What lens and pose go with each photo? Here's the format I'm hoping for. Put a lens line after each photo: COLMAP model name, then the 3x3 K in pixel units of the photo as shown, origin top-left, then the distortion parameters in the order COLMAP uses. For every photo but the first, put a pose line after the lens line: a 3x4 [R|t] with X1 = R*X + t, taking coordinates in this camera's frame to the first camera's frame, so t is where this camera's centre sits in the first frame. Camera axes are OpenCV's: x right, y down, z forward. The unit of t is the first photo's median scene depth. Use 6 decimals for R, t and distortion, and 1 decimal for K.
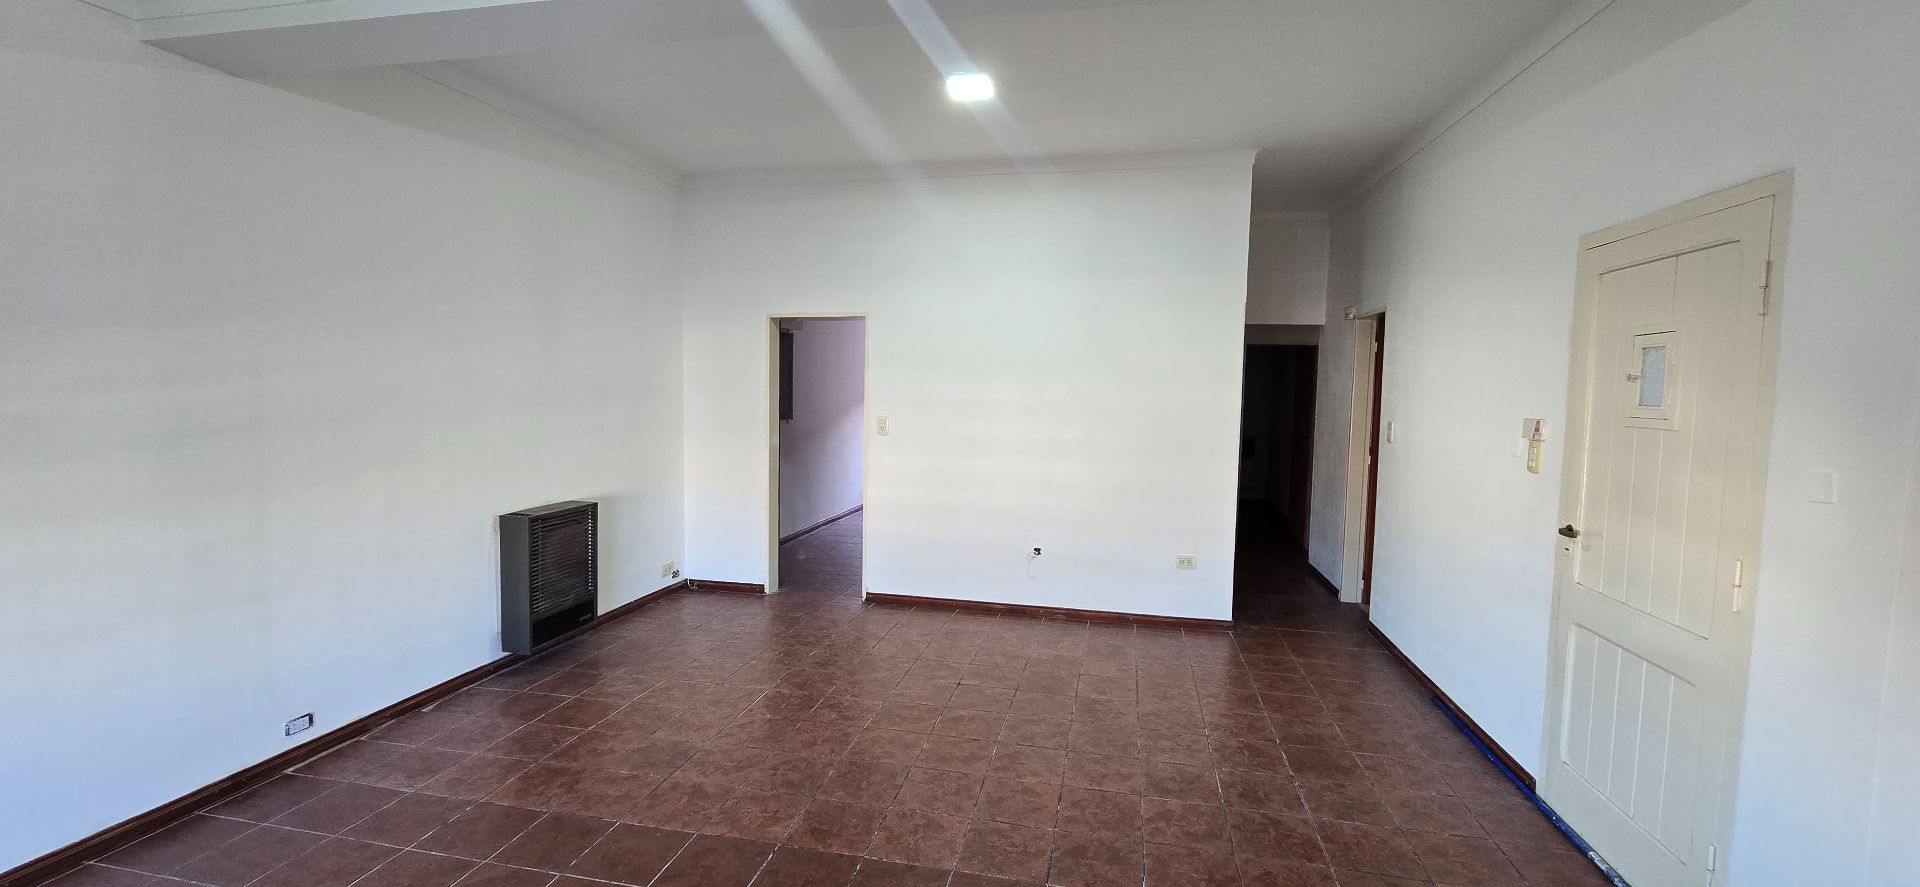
lens RADIAL K [[783.6, 0, 961.0], [0, 783.6, 442.3], [0, 0, 1]] dist [-0.002294, 0.000033]
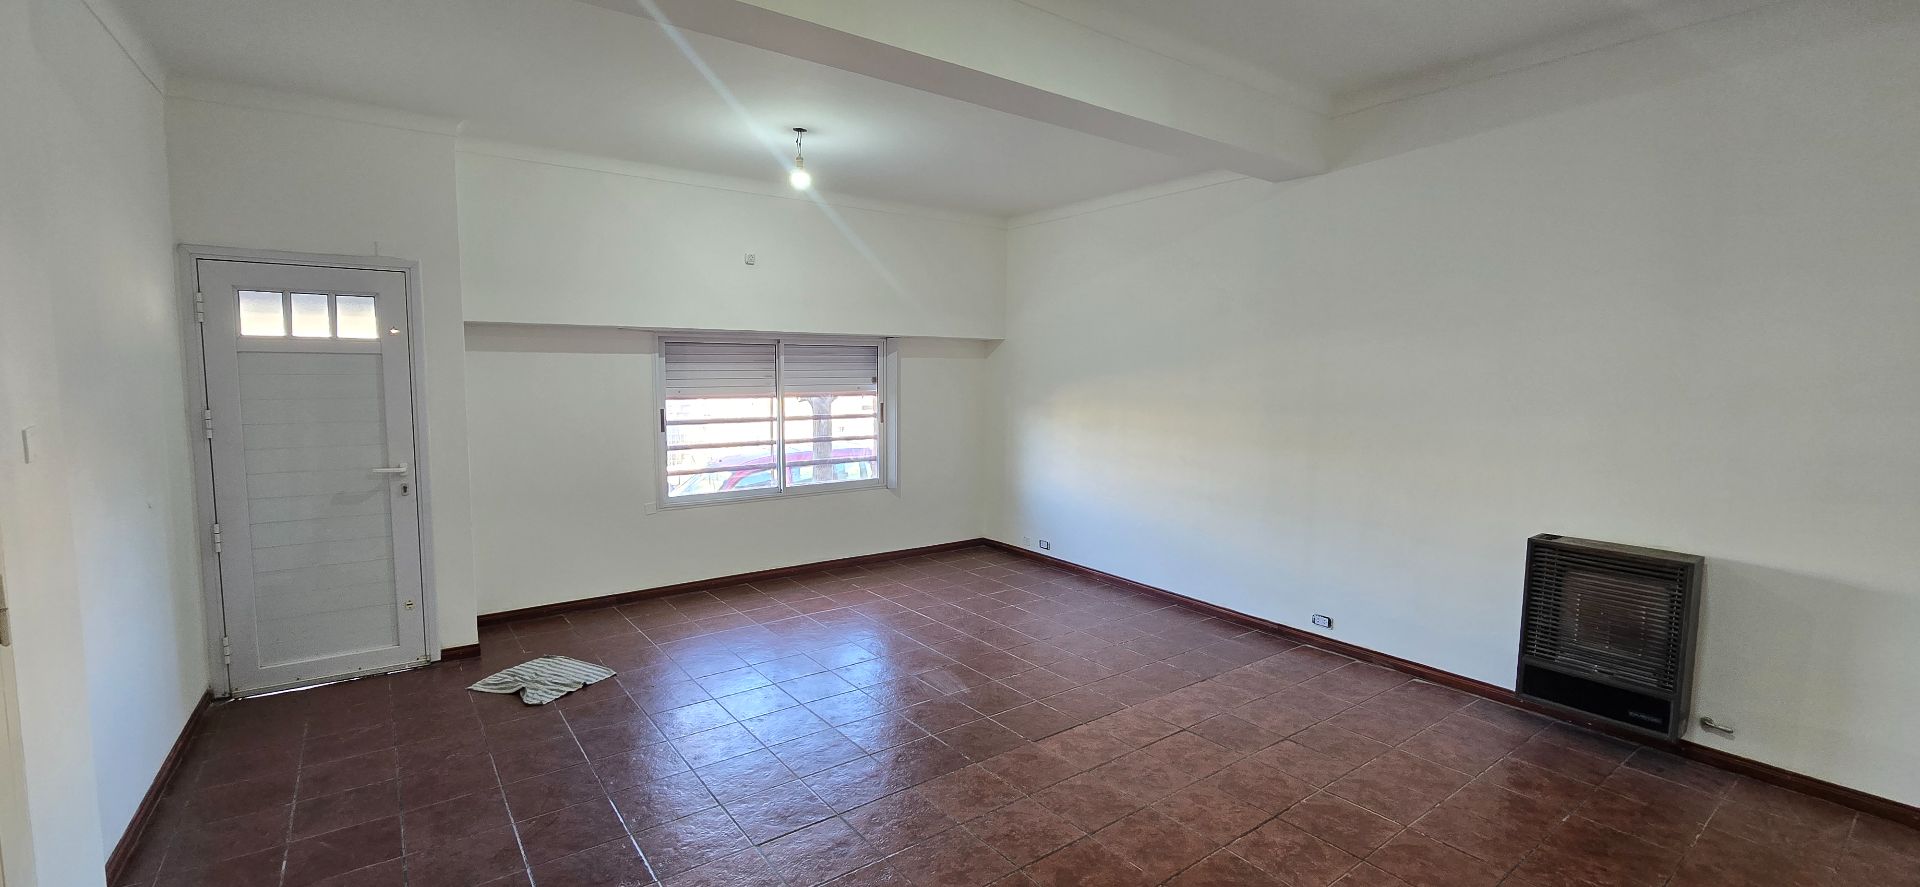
lens RADIAL K [[783.6, 0, 967.9], [0, 783.6, 444.3], [0, 0, 1]] dist [-0.002294, 0.000033]
pose [[-0.659577, 0.046670, -0.750186, 0.516519], [-0.076883, 0.988646, 0.129102, -0.074712], [0.747694, 0.142829, -0.648501, 1.145610]]
